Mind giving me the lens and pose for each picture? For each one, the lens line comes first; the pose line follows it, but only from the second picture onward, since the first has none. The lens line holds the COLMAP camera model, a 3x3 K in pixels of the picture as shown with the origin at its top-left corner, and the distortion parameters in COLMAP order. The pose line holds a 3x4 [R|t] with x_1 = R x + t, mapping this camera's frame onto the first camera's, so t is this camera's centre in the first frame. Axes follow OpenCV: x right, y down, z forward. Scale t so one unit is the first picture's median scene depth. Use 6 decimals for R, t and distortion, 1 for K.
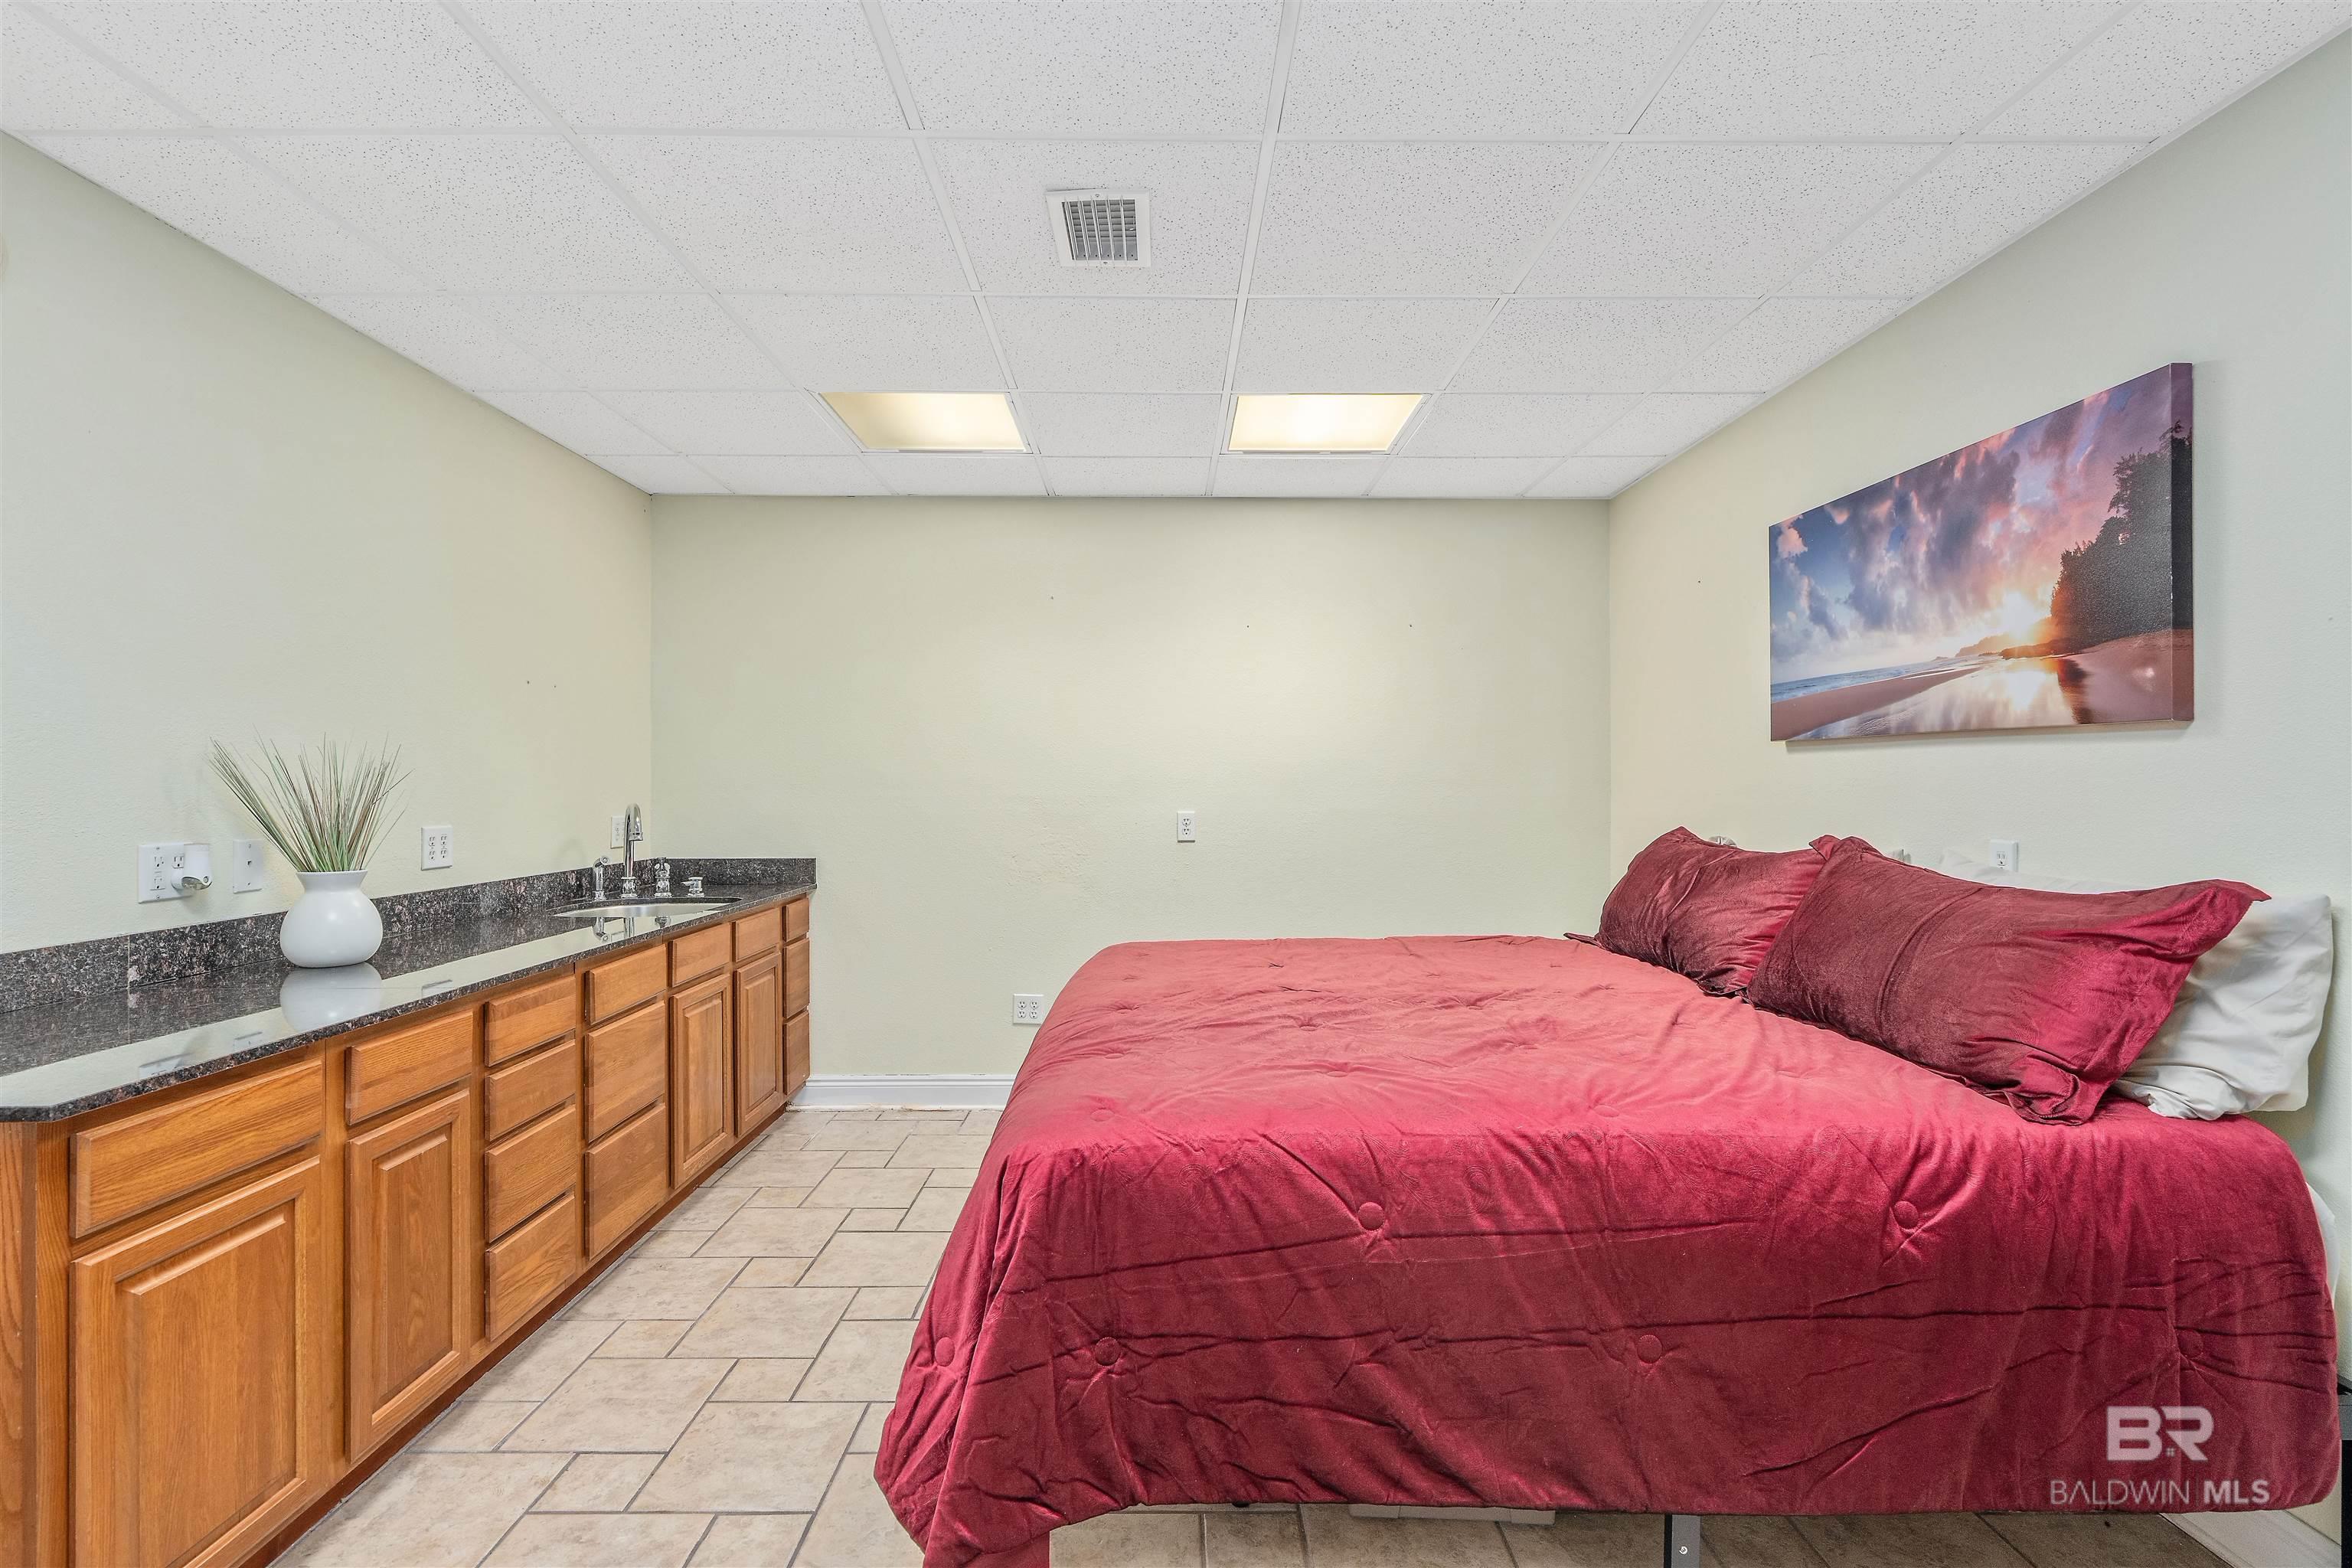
lens RADIAL K [[1065.6, 0, 1167.8], [0, 1065.6, 786.1], [0, 0, 1]] dist [-0.003109, 0.000737]
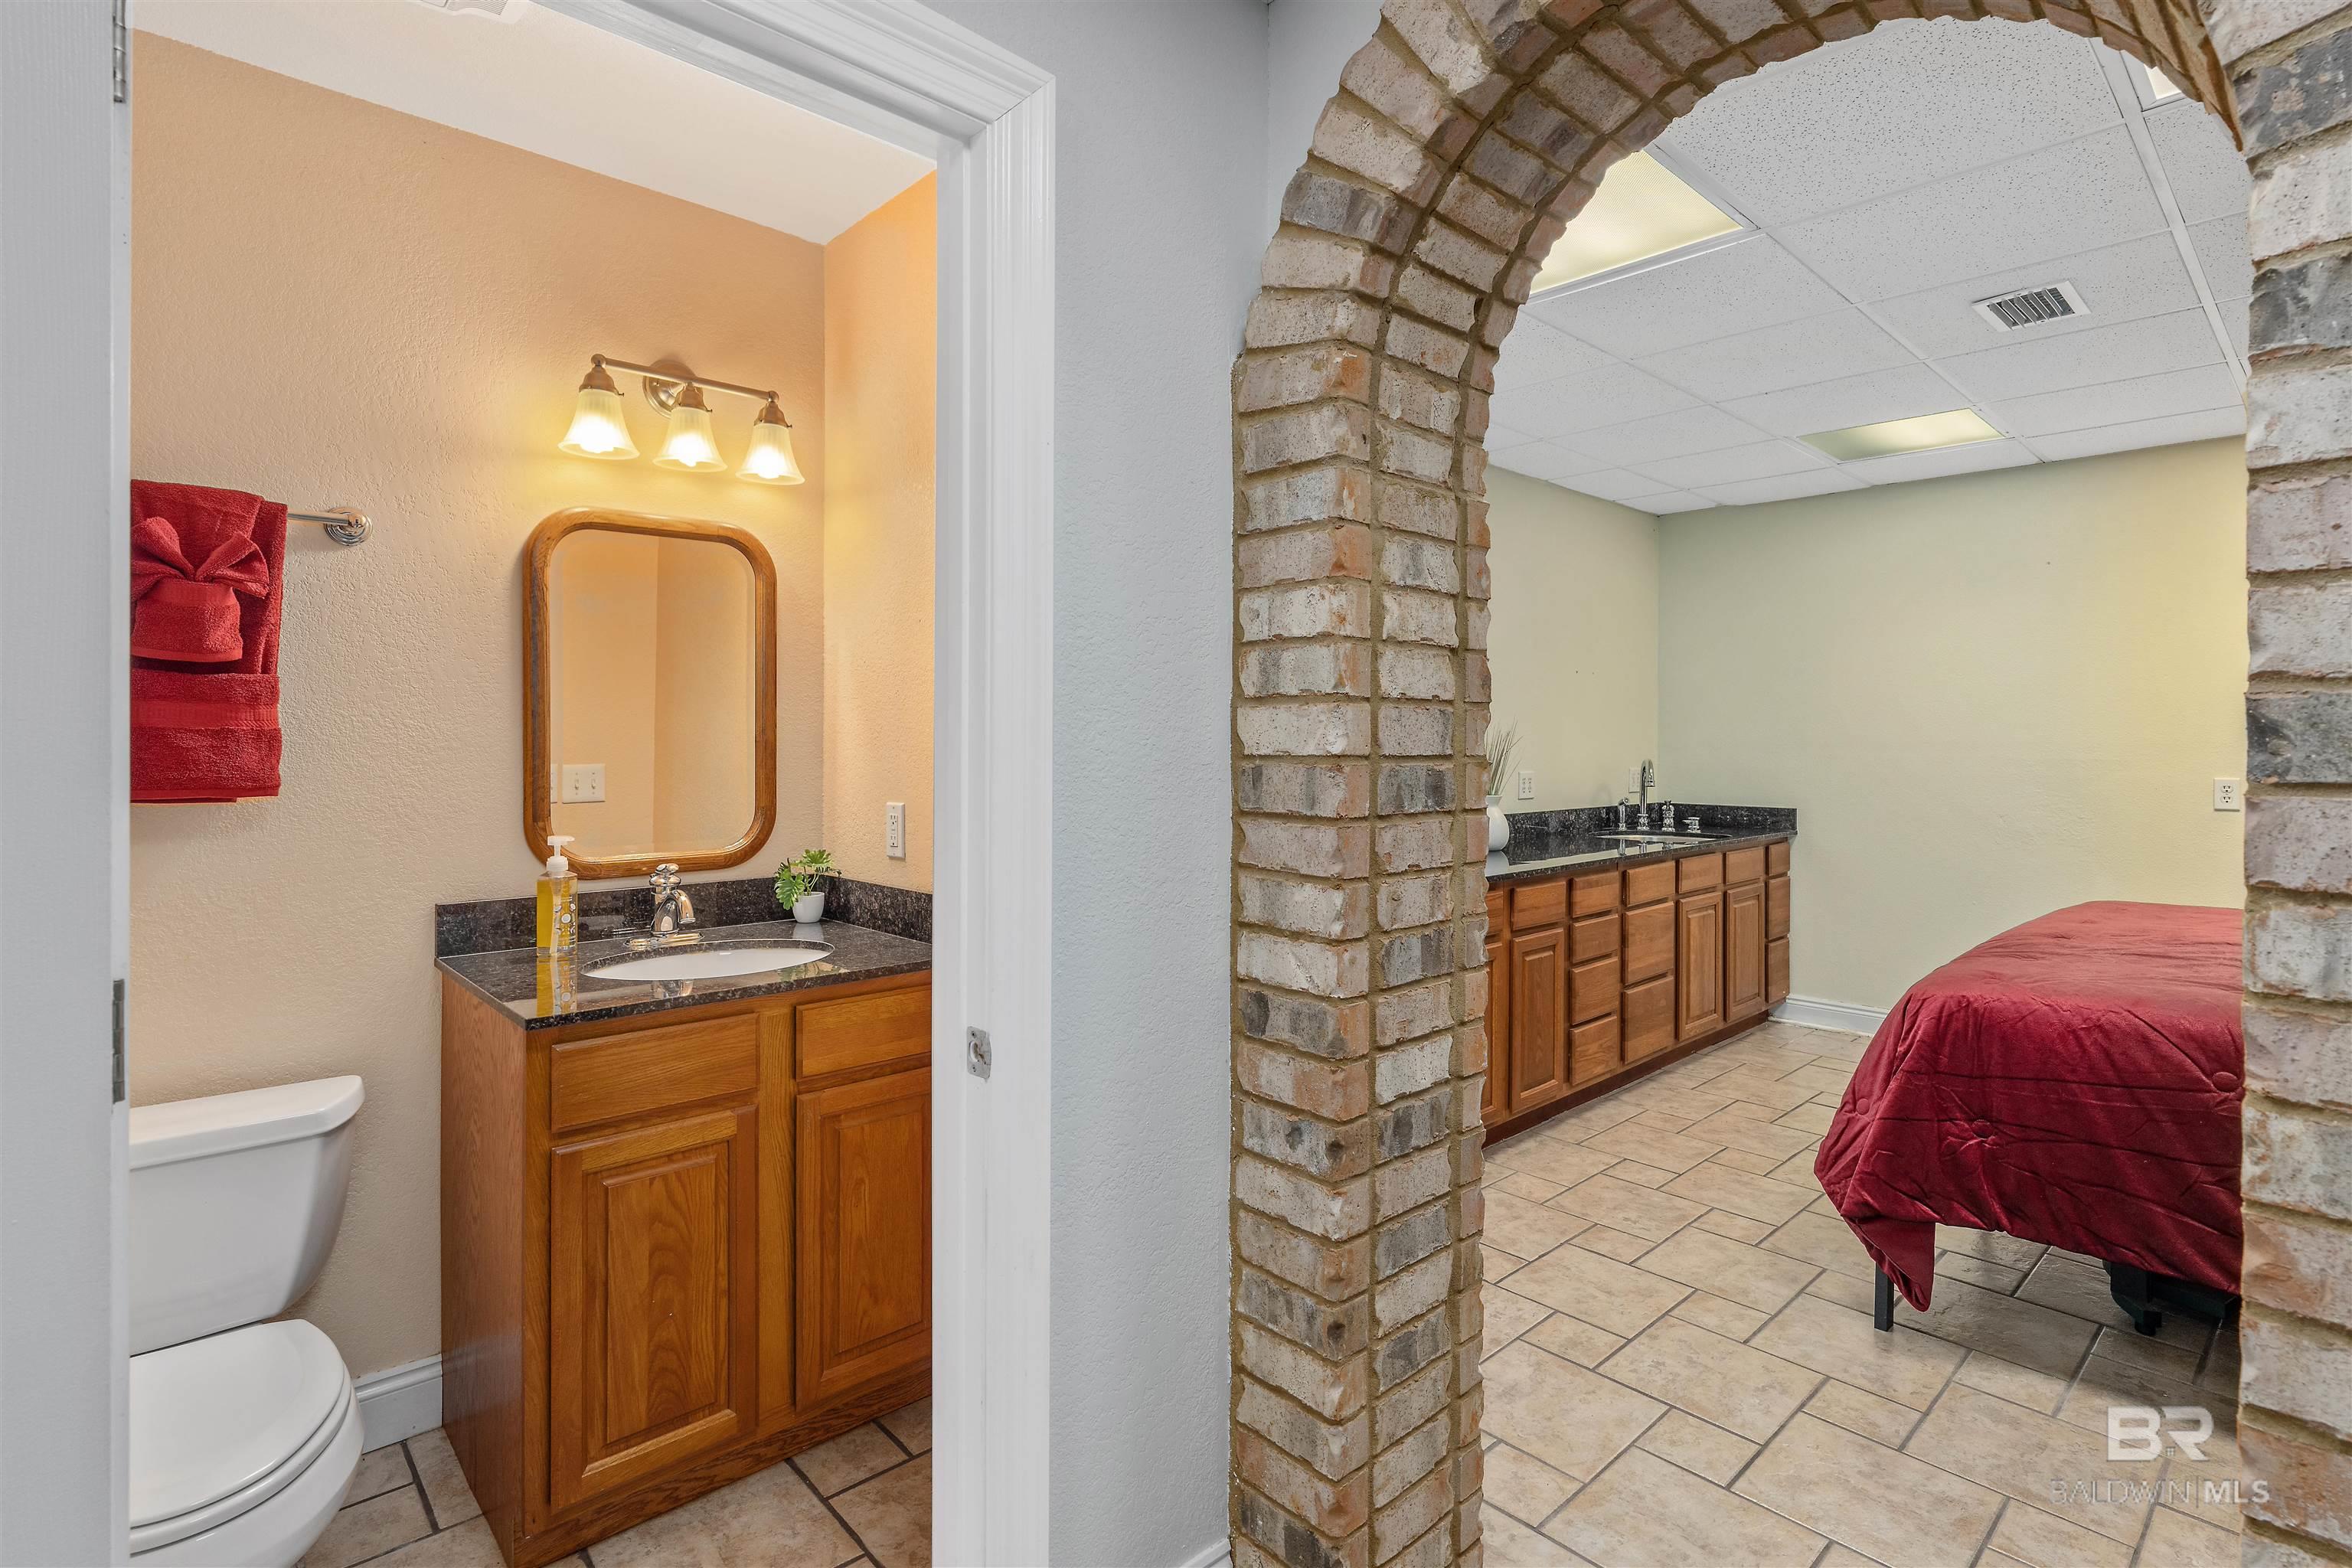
lens RADIAL K [[1131.0, 0, 1183.4], [0, 1131.0, 742.0], [0, 0, 1]] dist [-0.004931, 0.001686]
pose [[0.674602, 0.005479, -0.738162, 0.227335], [-0.004908, 0.999984, 0.002937, -0.009332], [0.738166, 0.001641, 0.674618, -0.581806]]
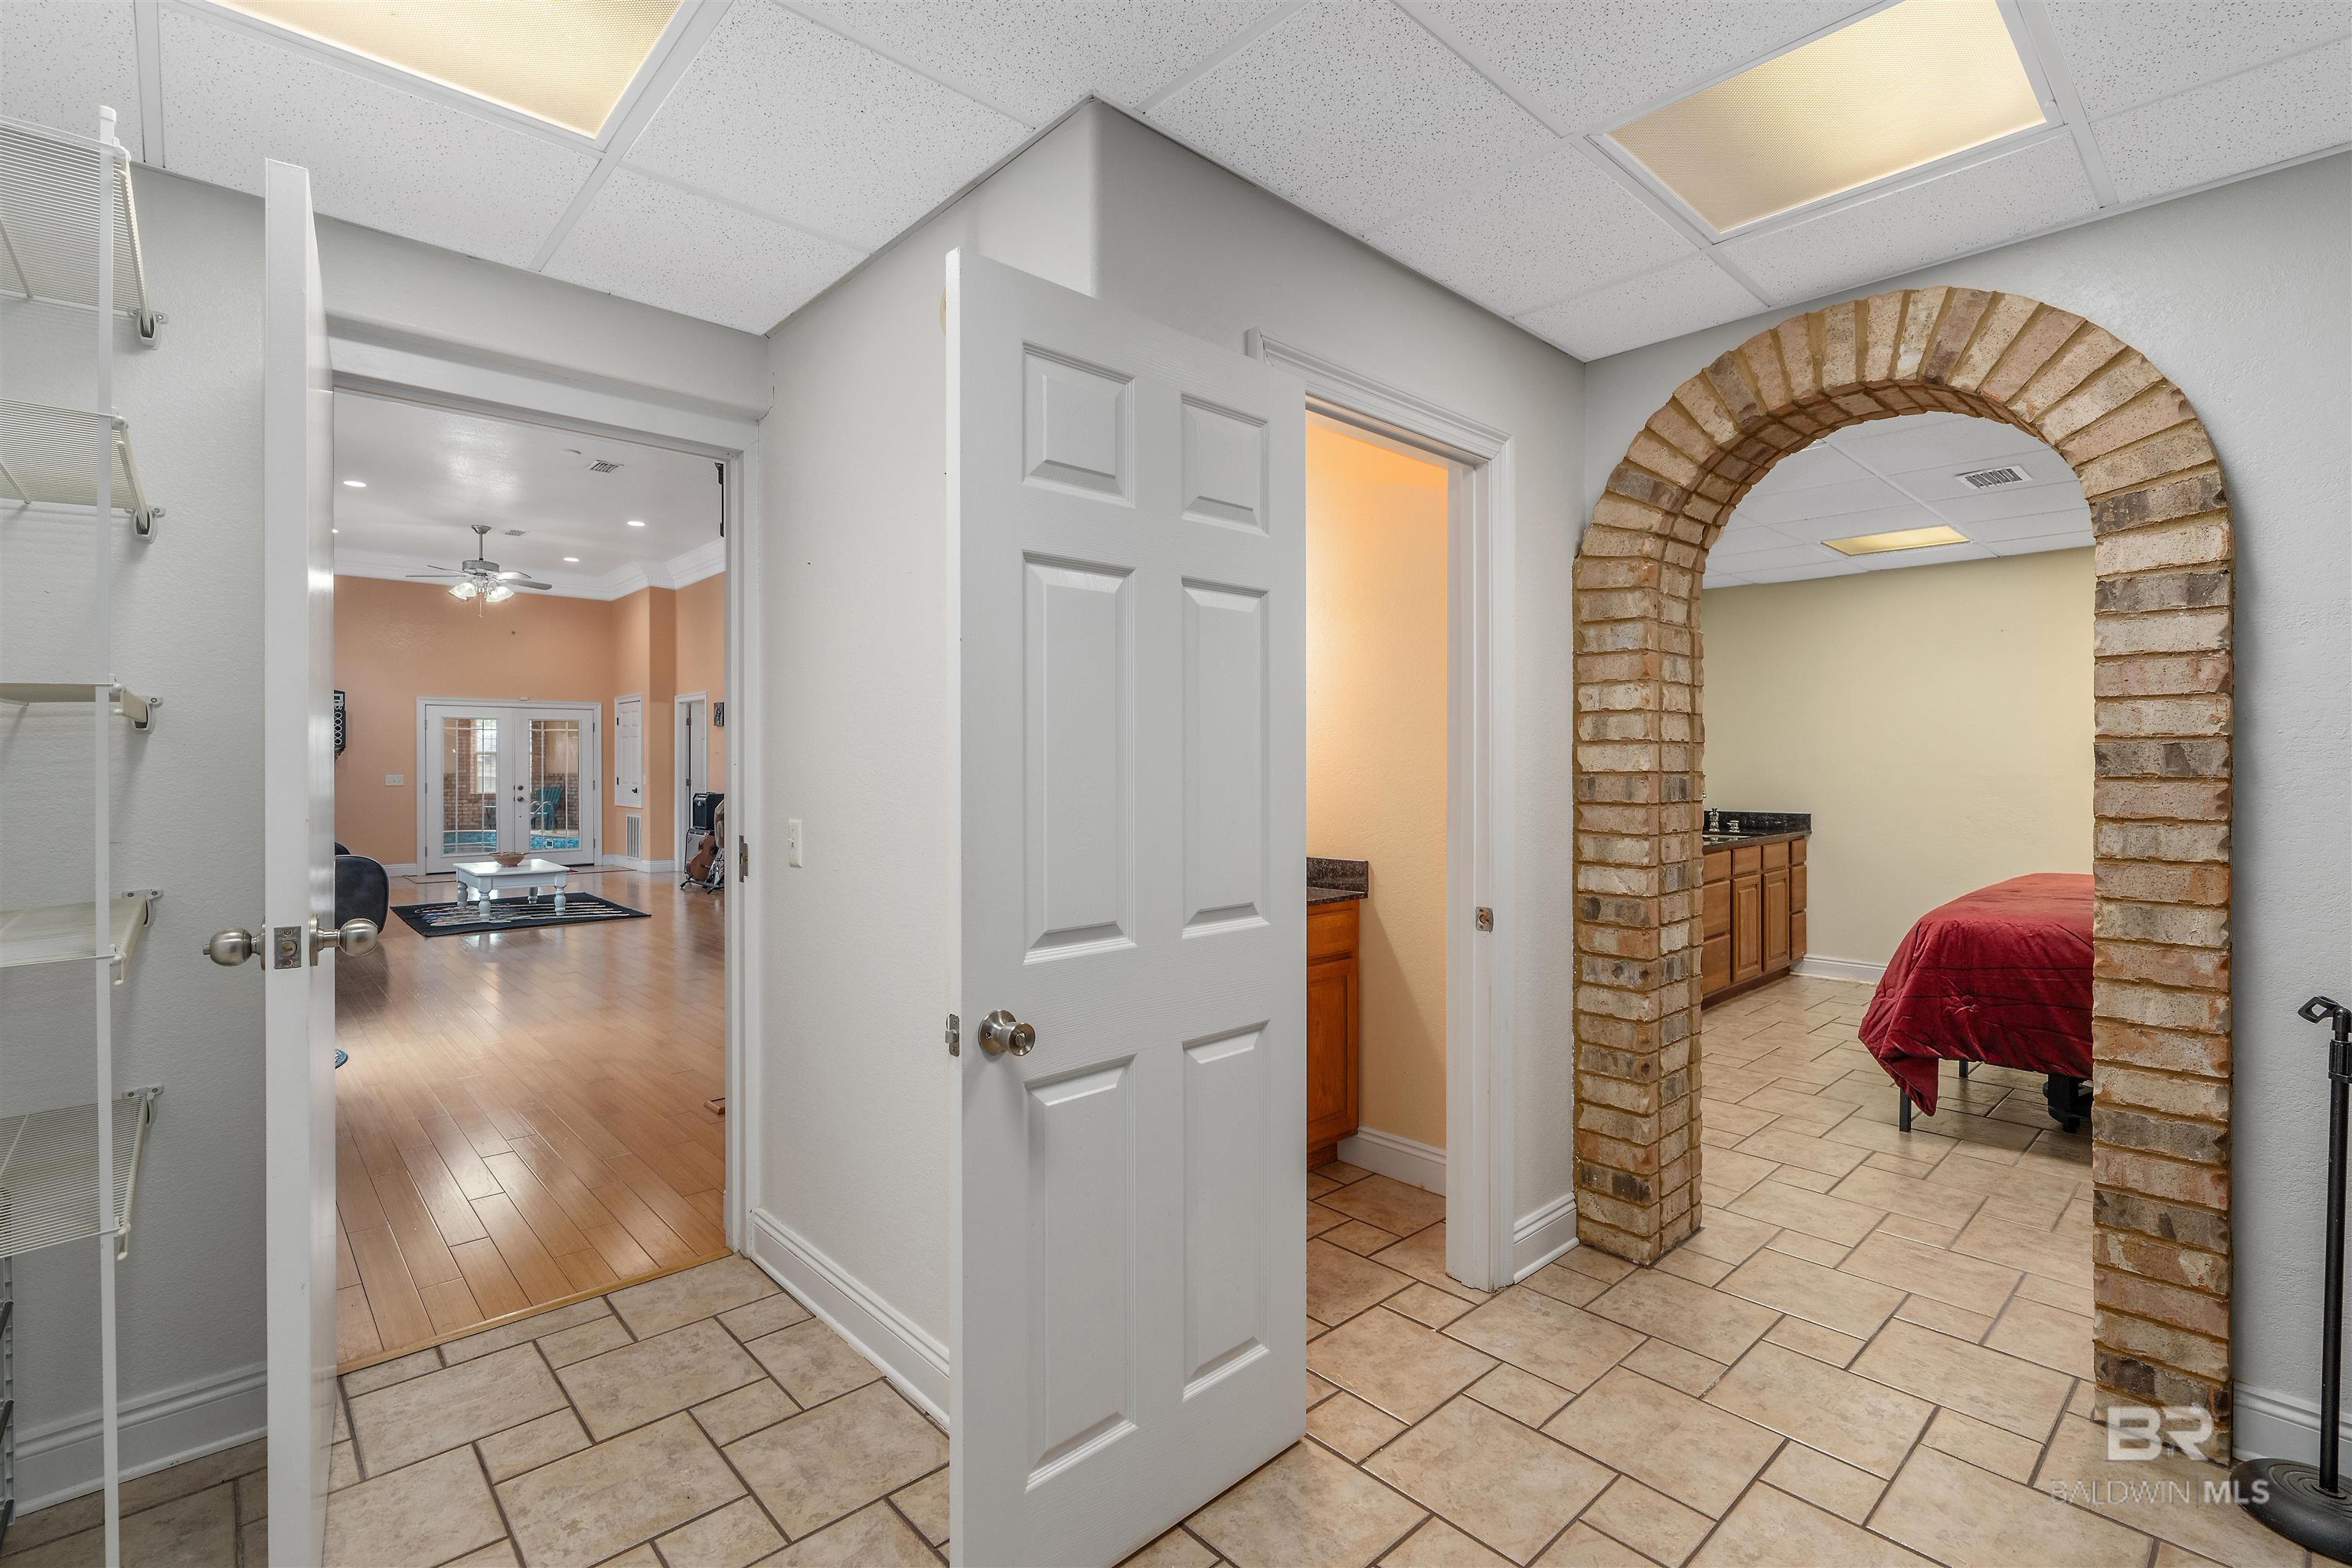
lens RADIAL K [[1065.6, 0, 1176.2], [0, 1065.6, 770.8], [0, 0, 1]] dist [-0.003109, 0.000737]
pose [[0.673711, 0.003693, -0.738985, 0.333299], [0.001143, 0.999981, 0.006040, -0.008687], [0.738994, -0.004913, 0.673694, -1.269895]]
